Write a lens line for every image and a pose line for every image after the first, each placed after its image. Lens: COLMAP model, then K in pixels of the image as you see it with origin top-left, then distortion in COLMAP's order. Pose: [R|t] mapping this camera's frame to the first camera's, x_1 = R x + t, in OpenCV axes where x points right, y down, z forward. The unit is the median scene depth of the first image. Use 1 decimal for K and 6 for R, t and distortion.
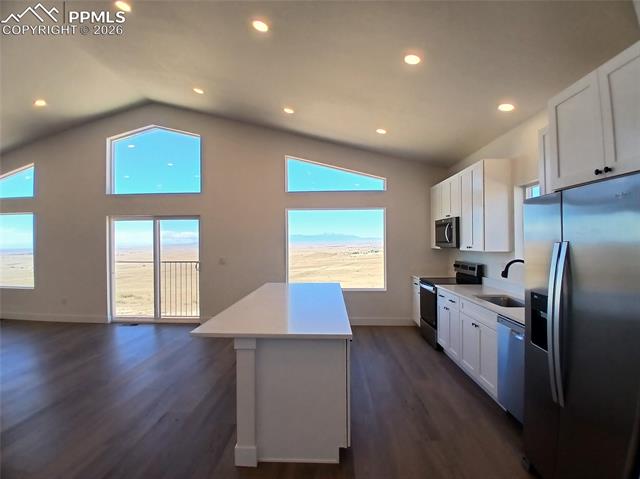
lens RADIAL K [[325.1, 0, 320.0], [0, 325.1, 239.5], [0, 0, 1]] dist [-0.000763, -0.047253]
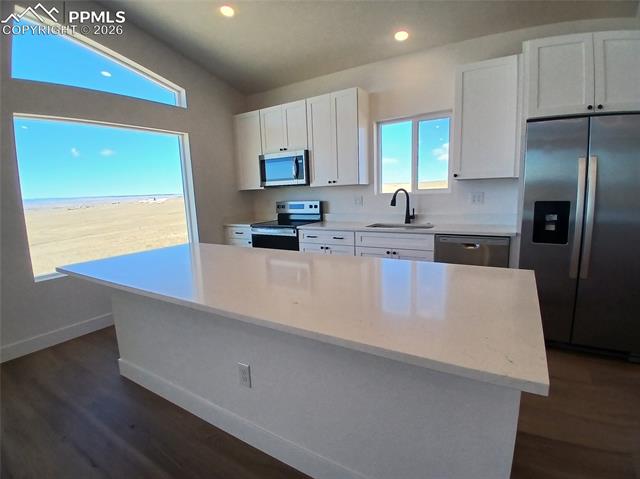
lens RADIAL K [[325.1, 0, 320.0], [0, 325.1, 239.5], [0, 0, 1]] dist [-0.000763, -0.047253]
pose [[0.504447, -0.138500, 0.852262, -0.274027], [0.027518, 0.989129, 0.144455, 0.036840], [-0.863004, -0.049417, 0.502775, 0.373551]]
